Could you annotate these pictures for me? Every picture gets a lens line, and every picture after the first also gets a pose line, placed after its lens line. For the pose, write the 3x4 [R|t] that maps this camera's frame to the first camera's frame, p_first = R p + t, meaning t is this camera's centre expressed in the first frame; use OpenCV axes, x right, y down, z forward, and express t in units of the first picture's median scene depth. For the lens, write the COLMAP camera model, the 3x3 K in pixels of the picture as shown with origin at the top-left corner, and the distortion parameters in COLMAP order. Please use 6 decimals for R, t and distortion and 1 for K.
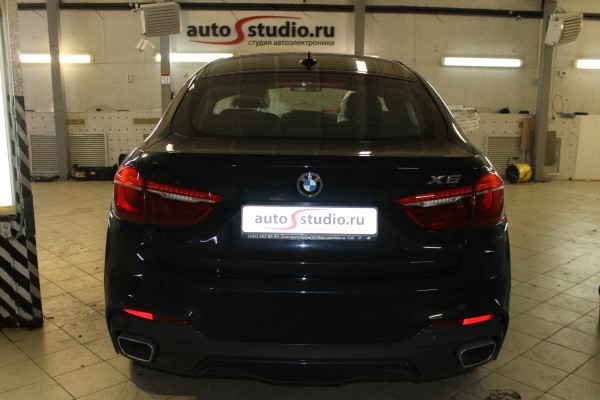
lens RADIAL K [[638.3, 0, 300.0], [0, 638.3, 200.0], [0, 0, 1]] dist [-0.135035, 0.191592]
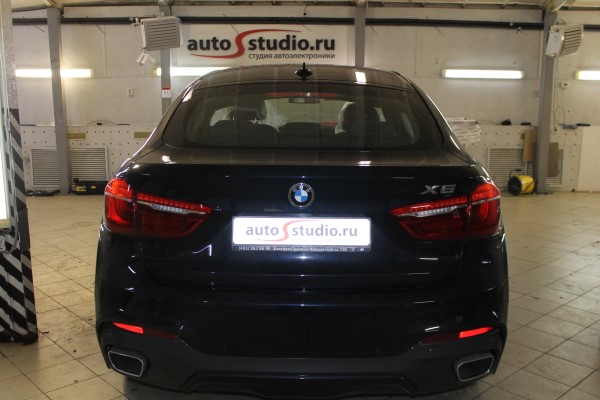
lens RADIAL K [[638.3, 0, 300.0], [0, 638.3, 200.0], [0, 0, 1]] dist [-0.135035, 0.191592]
pose [[0.999963, -0.005273, -0.006839, 0.009566], [0.005122, 0.999745, -0.022009, 0.002318], [0.006953, 0.021973, 0.999734, 0.008359]]
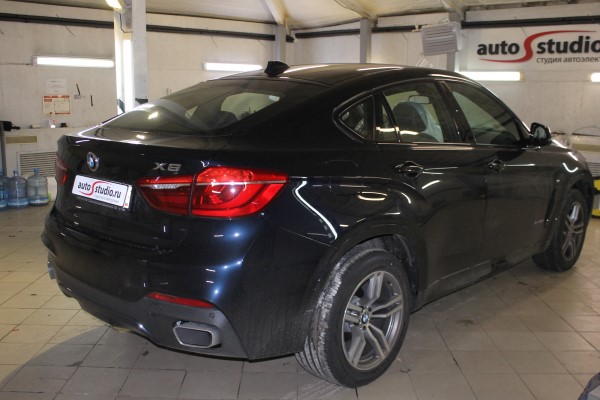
lens RADIAL K [[638.3, 0, 300.0], [0, 638.3, 200.0], [0, 0, 1]] dist [-0.135035, 0.191592]
pose [[0.738278, 0.115181, -0.664589, 0.578941], [-0.140489, 0.989961, 0.015505, -0.012717], [0.659703, 0.081920, 0.747048, 0.162151]]
